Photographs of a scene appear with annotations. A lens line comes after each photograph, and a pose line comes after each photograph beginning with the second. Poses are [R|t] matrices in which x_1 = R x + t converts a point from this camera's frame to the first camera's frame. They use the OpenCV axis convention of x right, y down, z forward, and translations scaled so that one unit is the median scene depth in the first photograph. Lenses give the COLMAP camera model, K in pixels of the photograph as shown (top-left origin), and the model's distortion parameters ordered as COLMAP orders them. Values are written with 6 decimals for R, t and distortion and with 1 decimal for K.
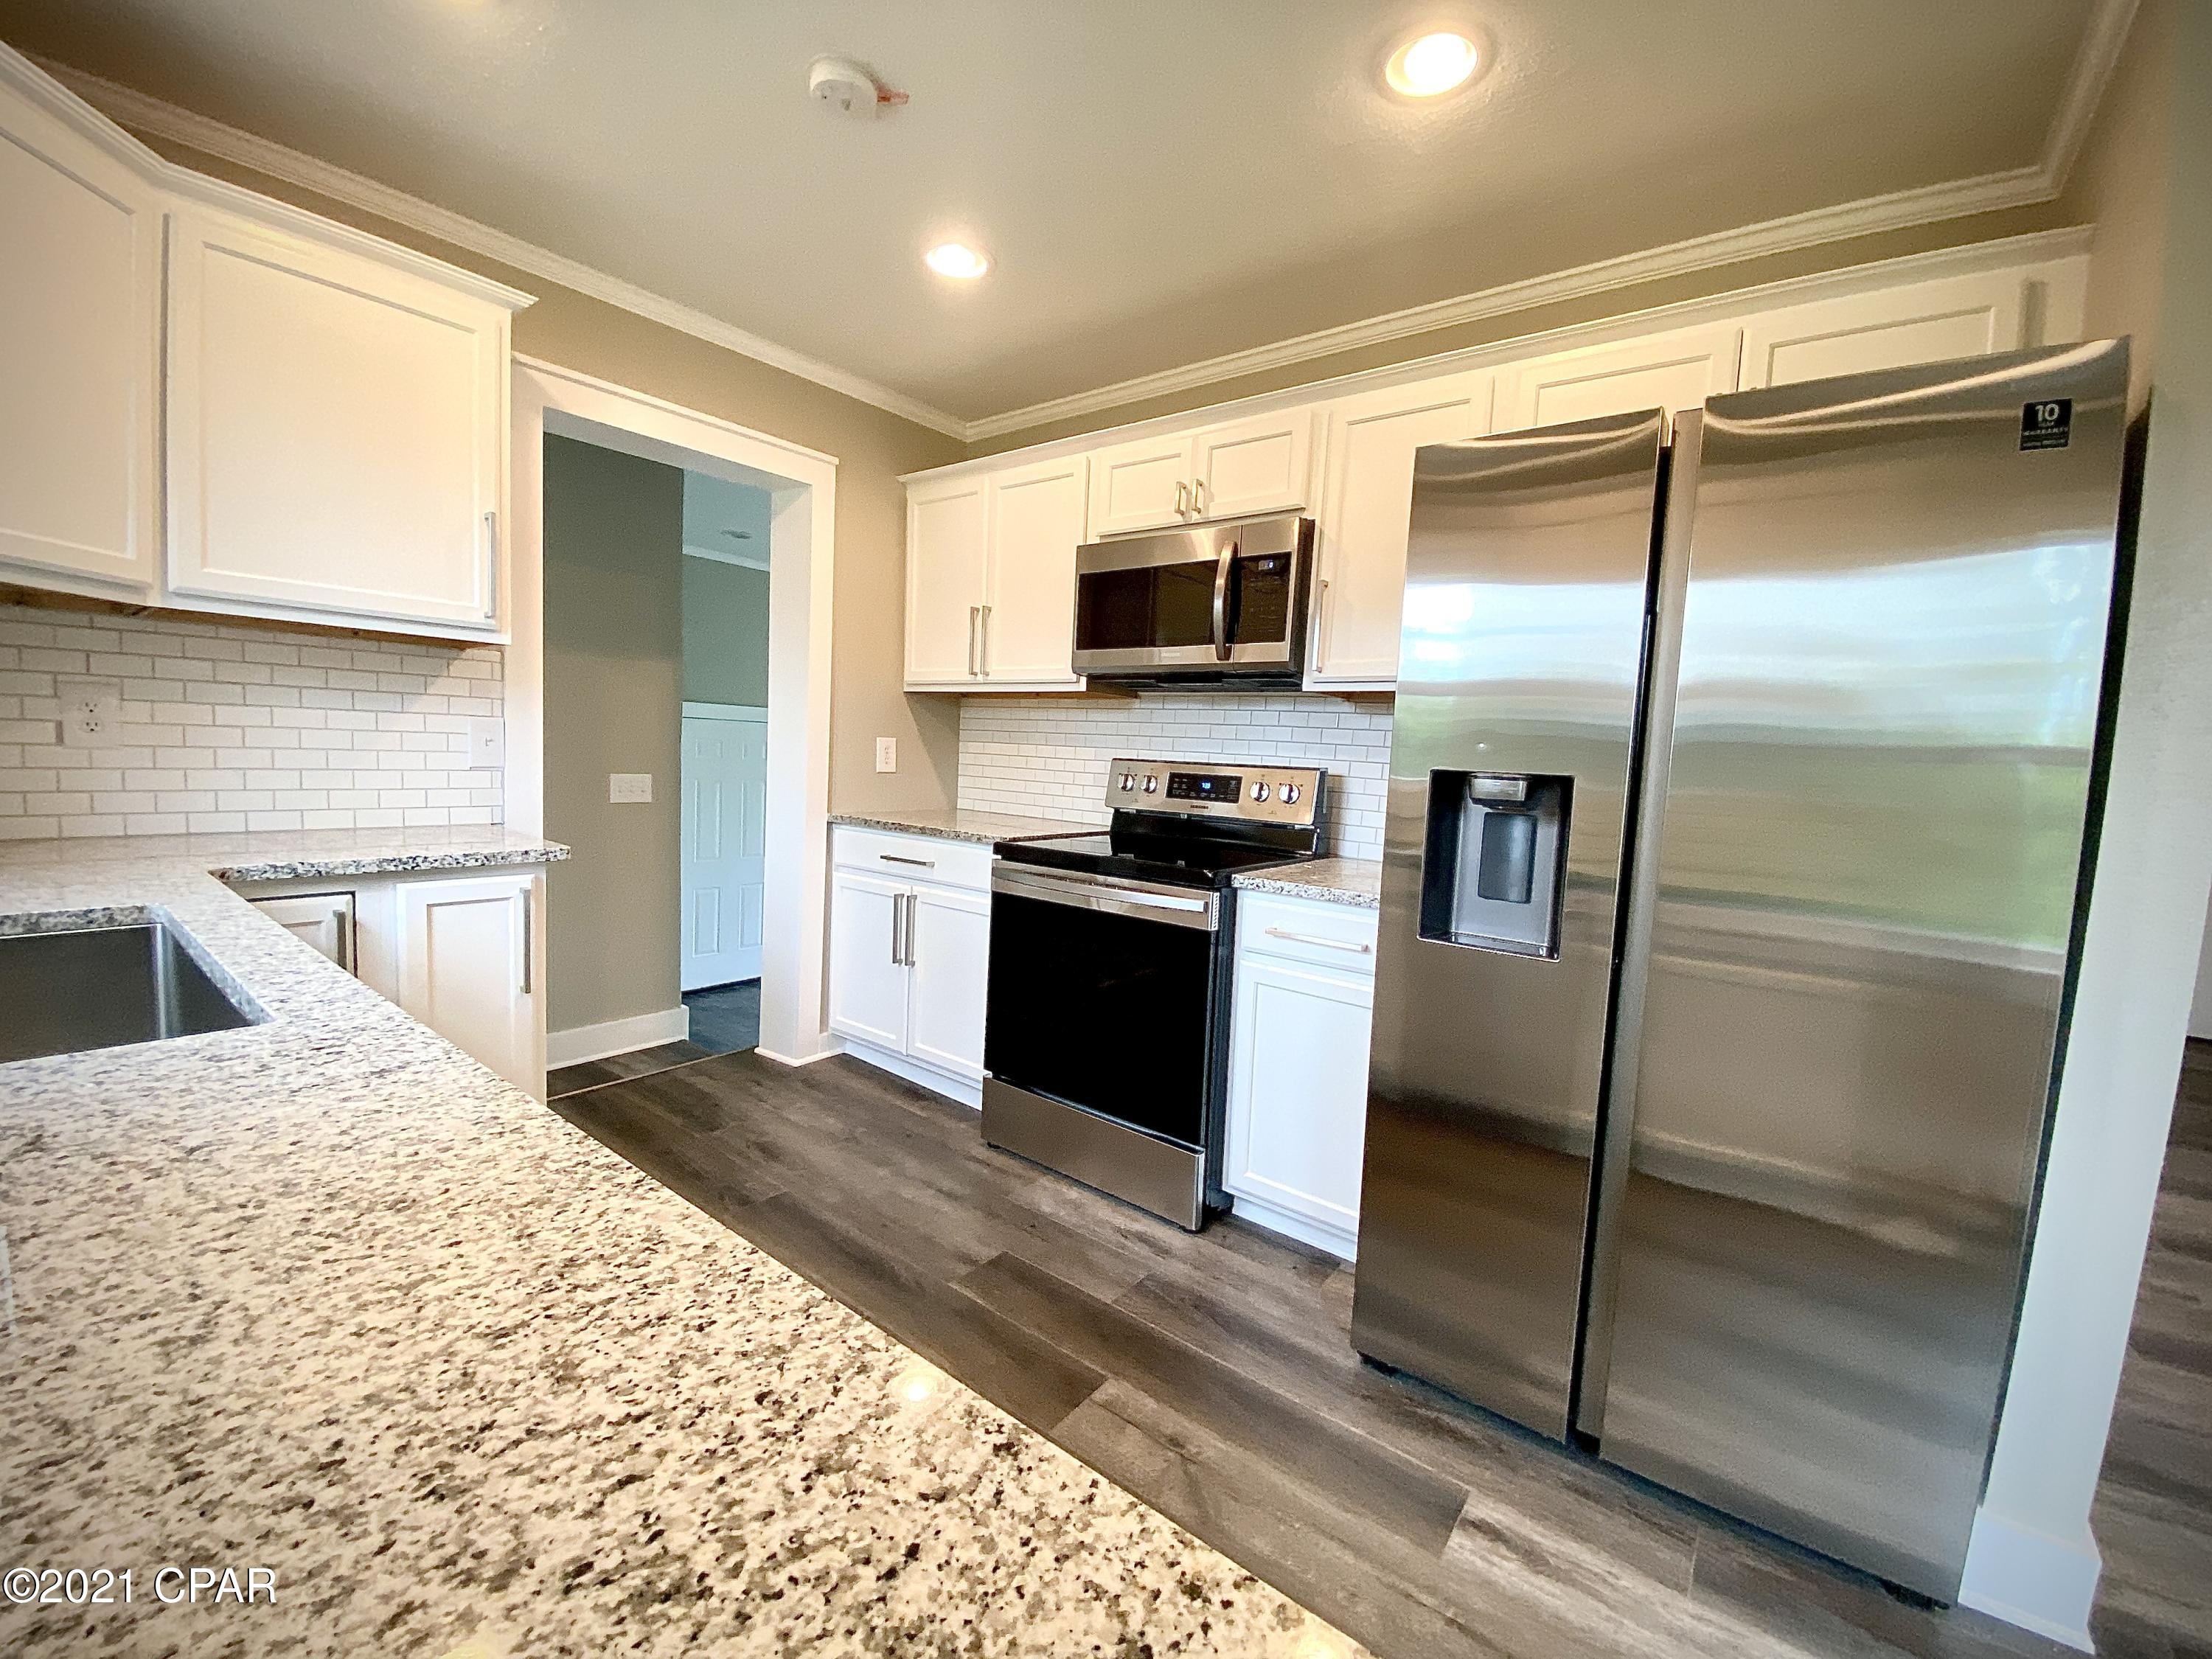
lens RADIAL K [[898.0, 0, 1106.8], [0, 898.0, 821.9], [0, 0, 1]] dist [0.010857, -0.014611]
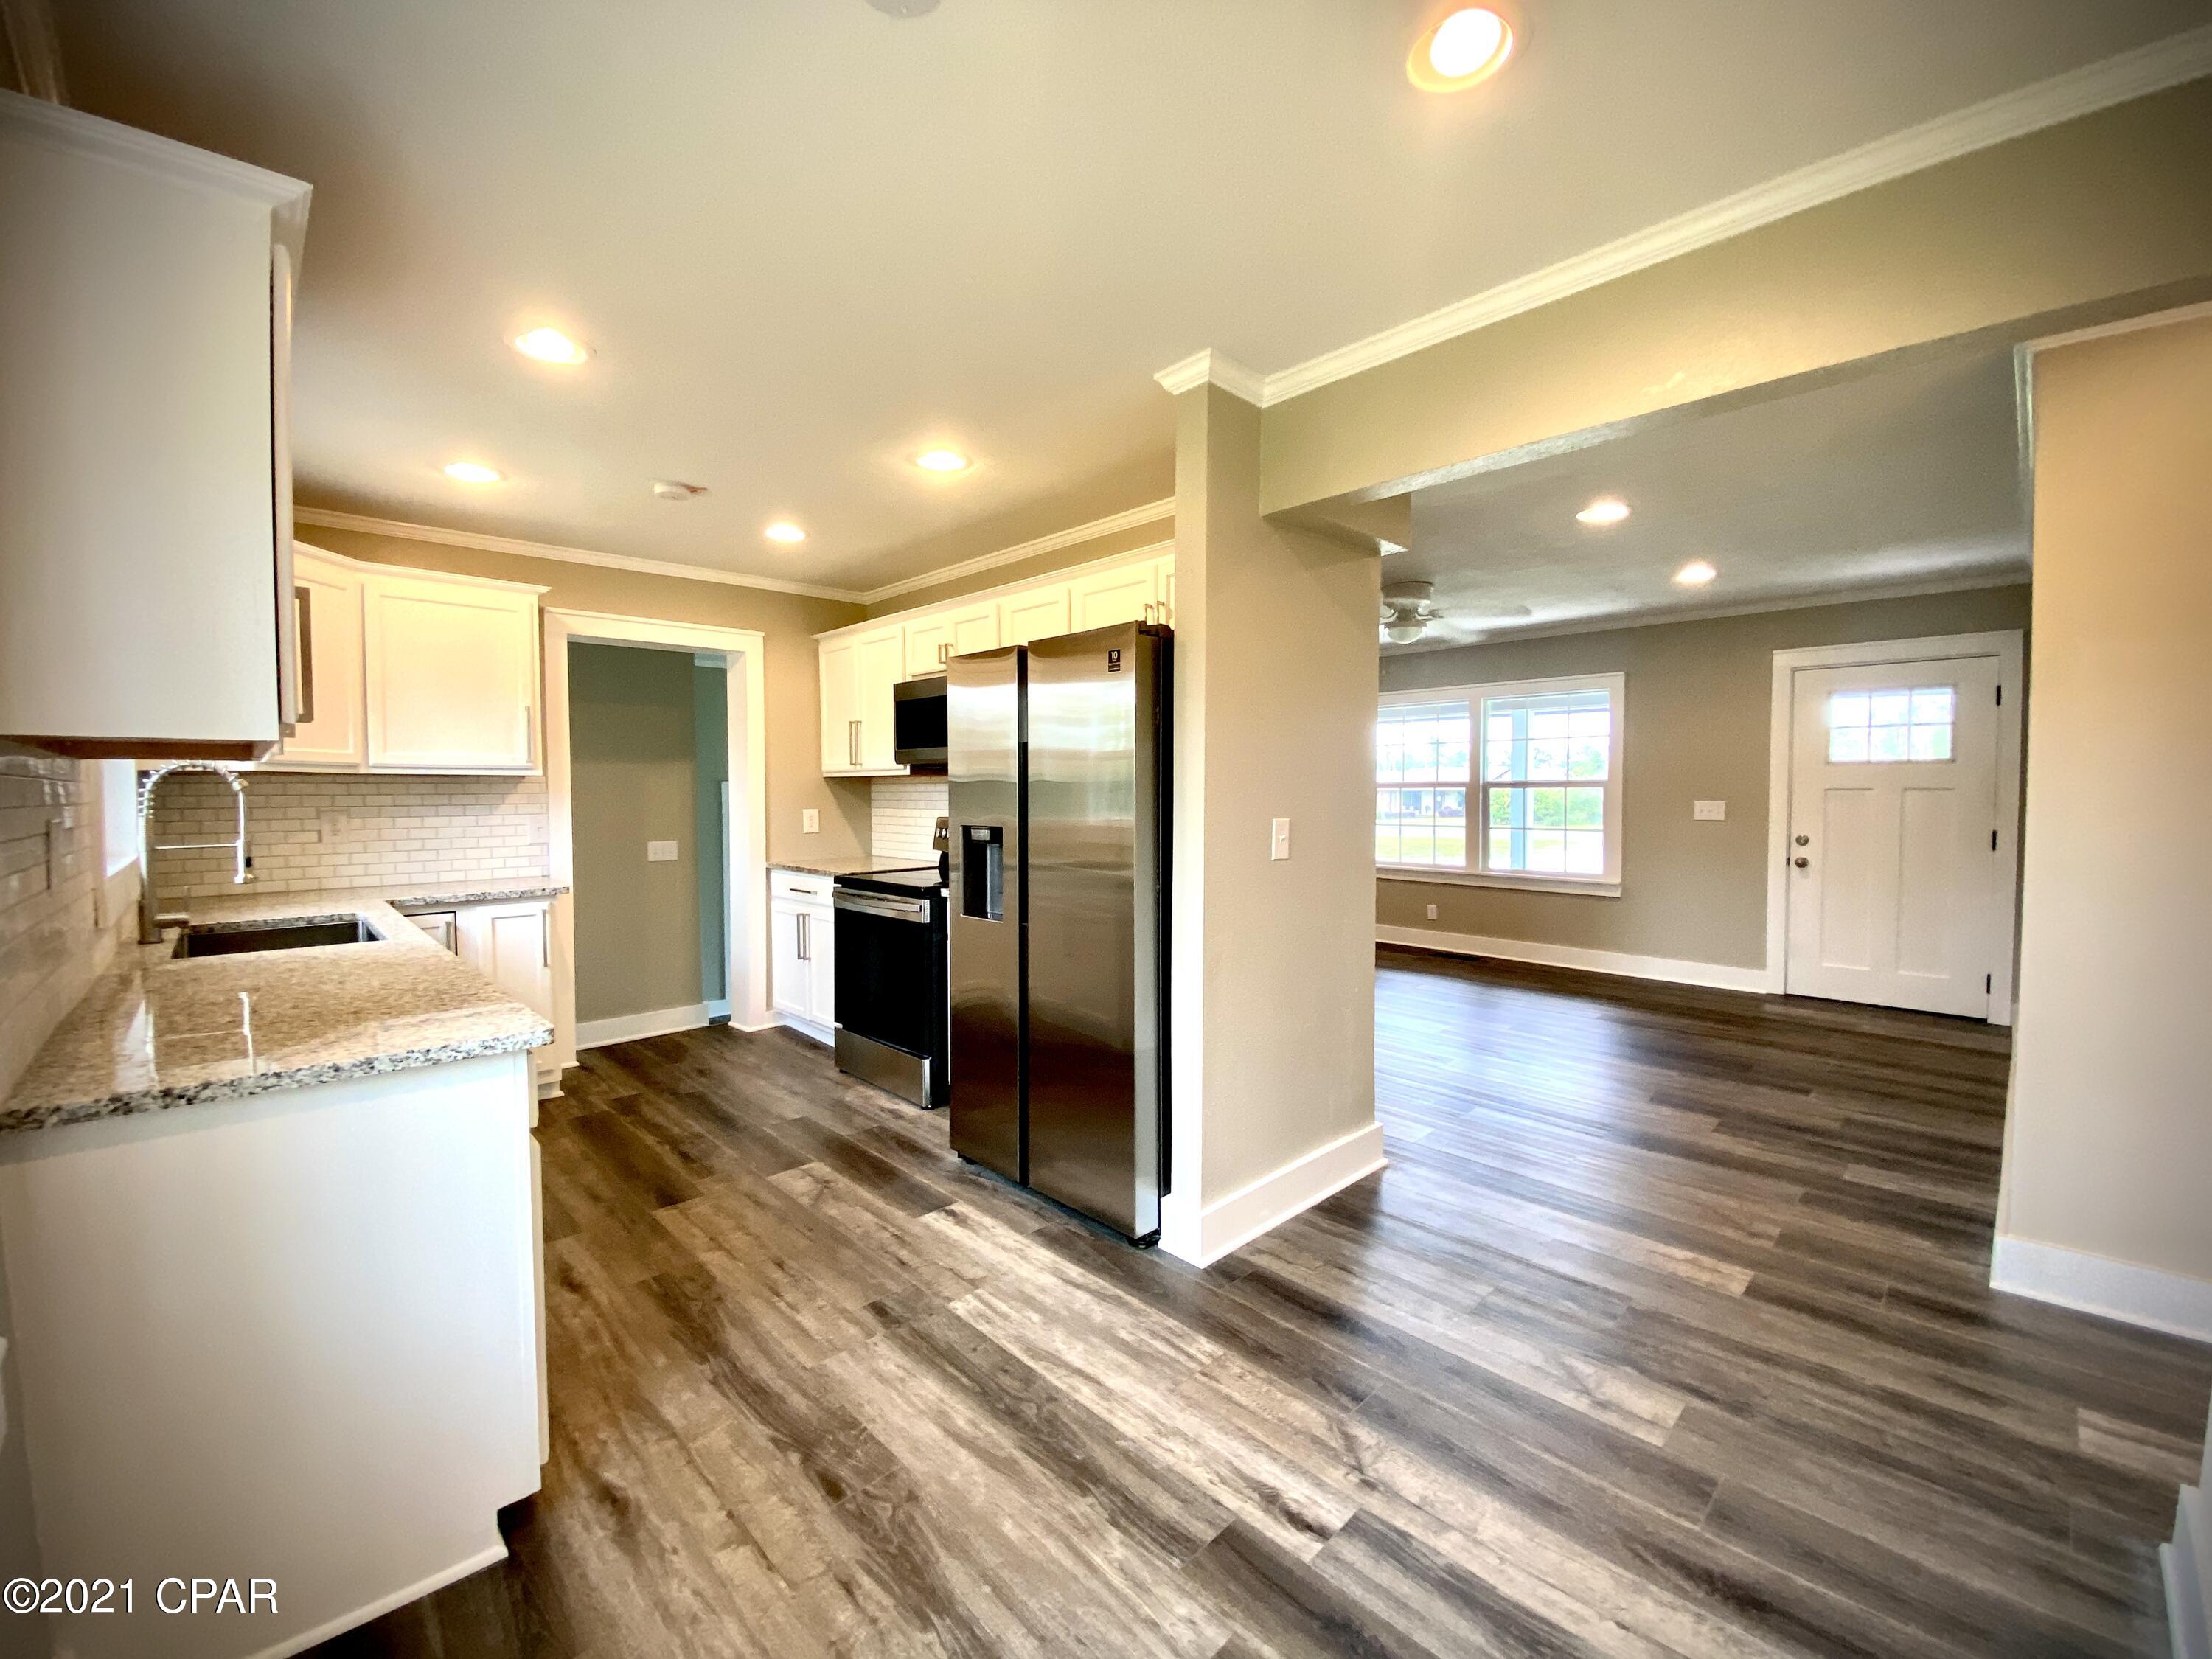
lens RADIAL K [[896.7, 0, 1102.9], [0, 896.7, 821.8], [0, 0, 1]] dist [0.035468, -0.028914]
pose [[0.987700, -0.045522, -0.149586, 0.705337], [0.038277, 0.997967, -0.050961, 0.030933], [0.151602, 0.044608, 0.987435, -0.609301]]
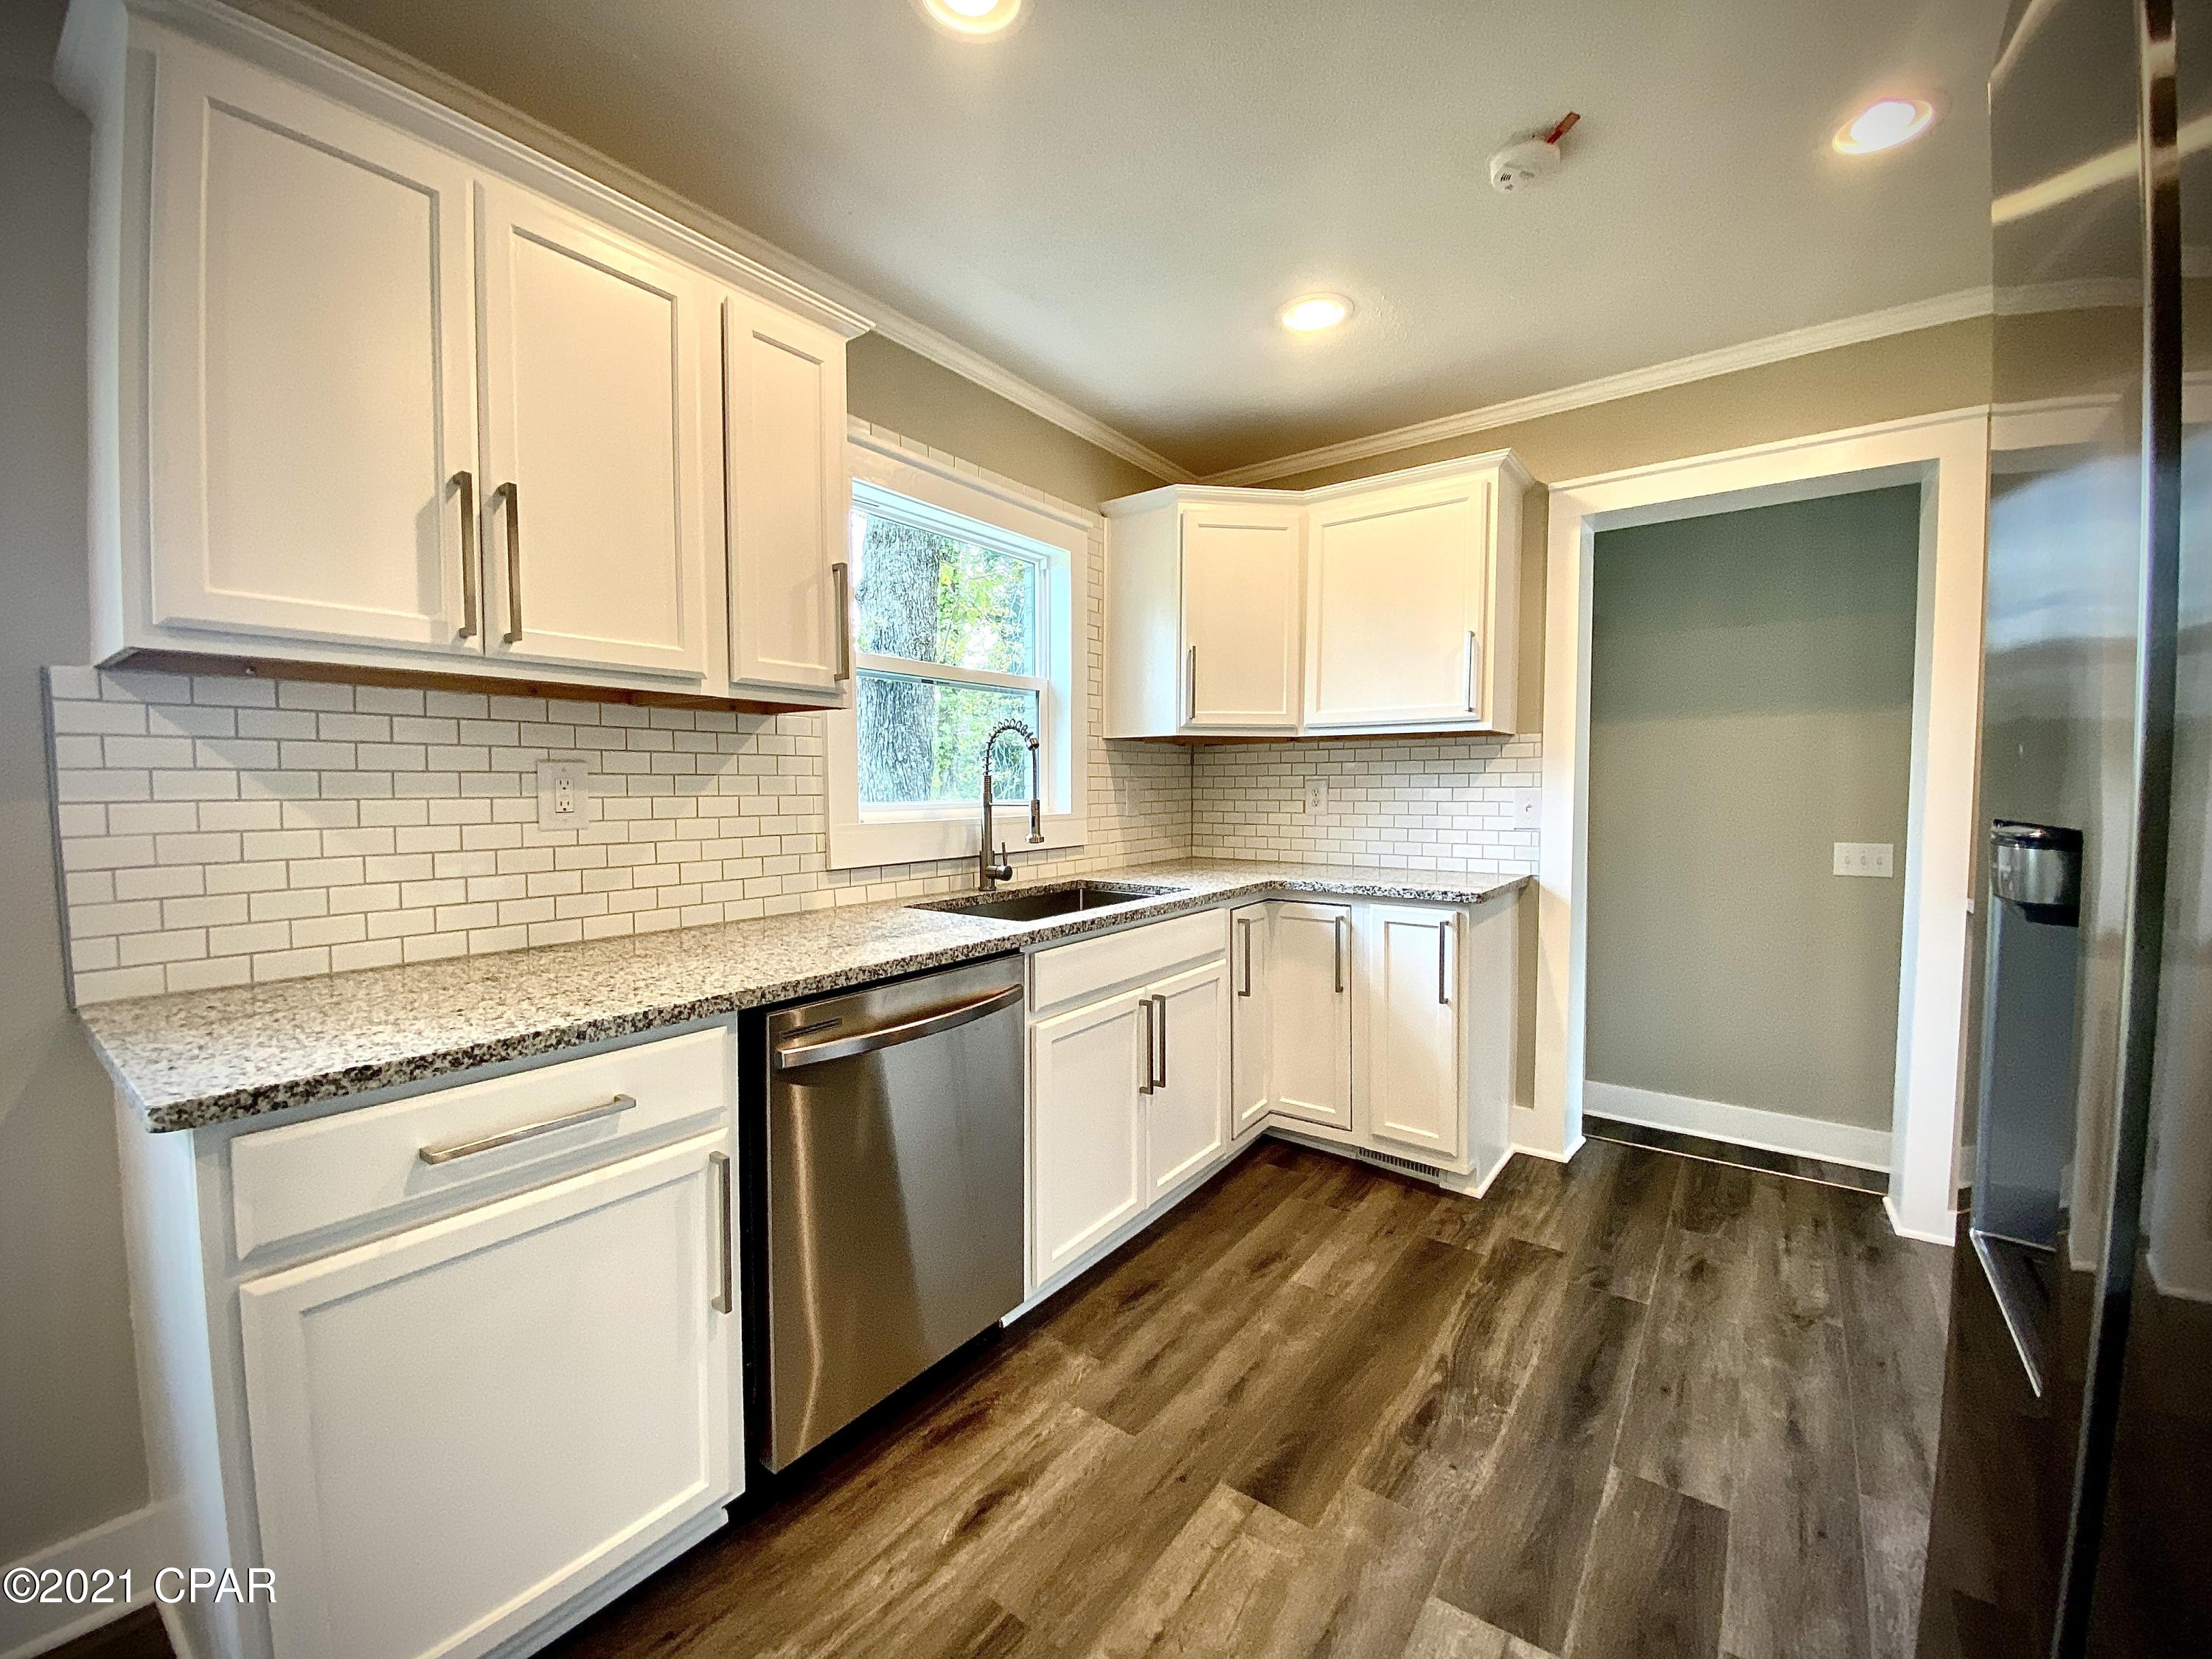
lens RADIAL K [[896.7, 0, 1102.9], [0, 896.7, 821.8], [0, 0, 1]] dist [0.035468, -0.028914]
pose [[0.014400, -0.005001, -0.999884, 0.576581], [-0.076851, 0.997024, -0.006093, -0.019776], [0.996939, 0.076929, 0.013973, 0.447771]]
